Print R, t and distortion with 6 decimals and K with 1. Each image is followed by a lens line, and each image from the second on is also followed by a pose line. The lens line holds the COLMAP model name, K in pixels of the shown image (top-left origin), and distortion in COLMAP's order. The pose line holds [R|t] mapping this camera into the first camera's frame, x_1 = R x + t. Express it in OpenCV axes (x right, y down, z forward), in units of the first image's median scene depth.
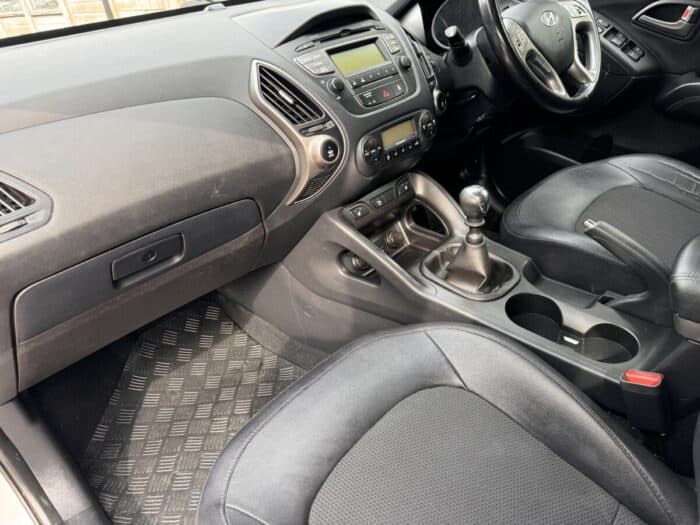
lens RADIAL K [[496.7, 0, 359.7], [0, 496.7, 261.2], [0, 0, 1]] dist [0.037981, -0.051519]
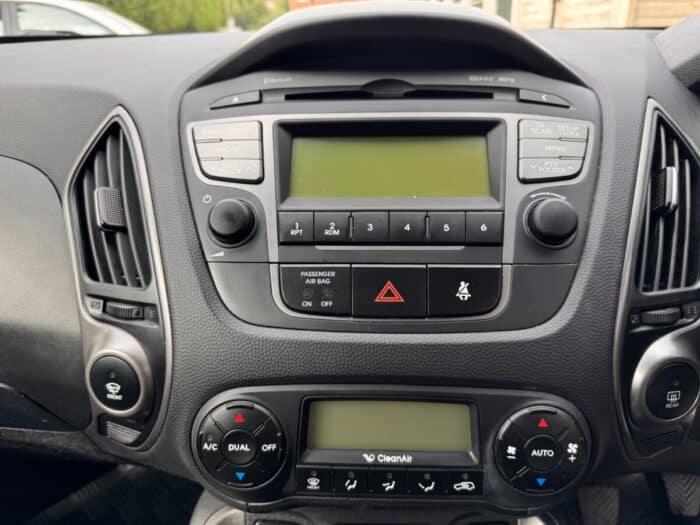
lens RADIAL K [[525.6, 0, 350.0], [0, 525.6, 262.5], [0, 0, 1]] dist [0.041692, -0.124880]
pose [[0.664613, 0.362219, -0.653519, 0.227588], [-0.443247, 0.895248, 0.045428, -0.343702], [0.601517, 0.259478, 0.755545, 0.715186]]
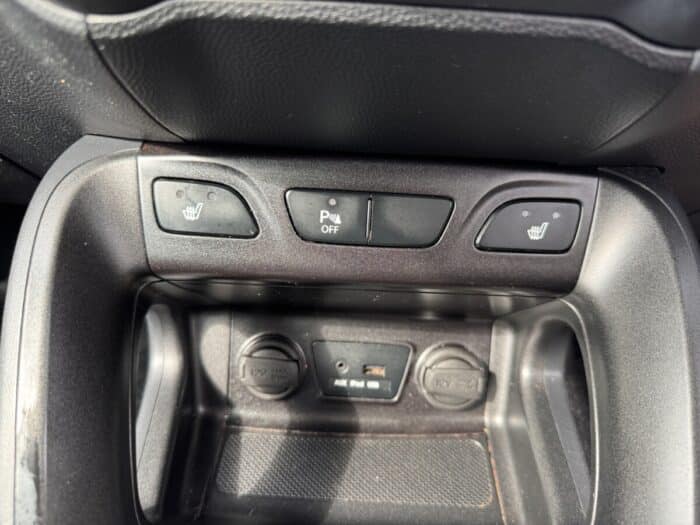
lens RADIAL K [[525.6, 0, 350.0], [0, 525.6, 262.5], [0, 0, 1]] dist [0.041692, -0.124880]
pose [[0.661914, 0.540115, -0.519755, 0.187367], [-0.487037, 0.836980, 0.249520, -0.178054], [0.569794, 0.087979, 0.817065, 0.895351]]
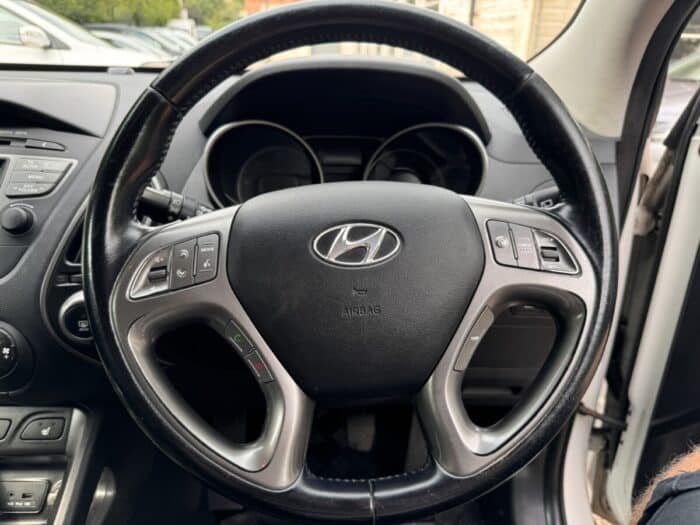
lens RADIAL K [[524.5, 0, 367.8], [0, 524.5, 253.7], [0, 0, 1]] dist [-0.030673, 0.001823]
pose [[0.722290, 0.369005, -0.584921, 0.676162], [-0.458458, 0.888699, -0.005481, -0.538323], [0.517796, 0.272120, 0.811072, 0.788160]]
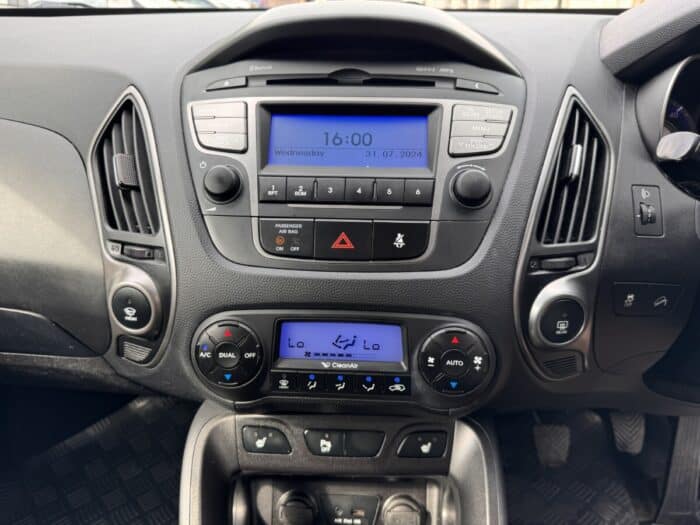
lens RADIAL K [[512.7, 0, 351.5], [0, 512.7, 265.2], [0, 0, 1]] dist [0.077250, -0.124809]
pose [[0.654120, 0.419524, -0.629386, 0.306624], [-0.458191, 0.881821, 0.111589, -0.354424], [0.601820, 0.215387, 0.769039, 0.673059]]
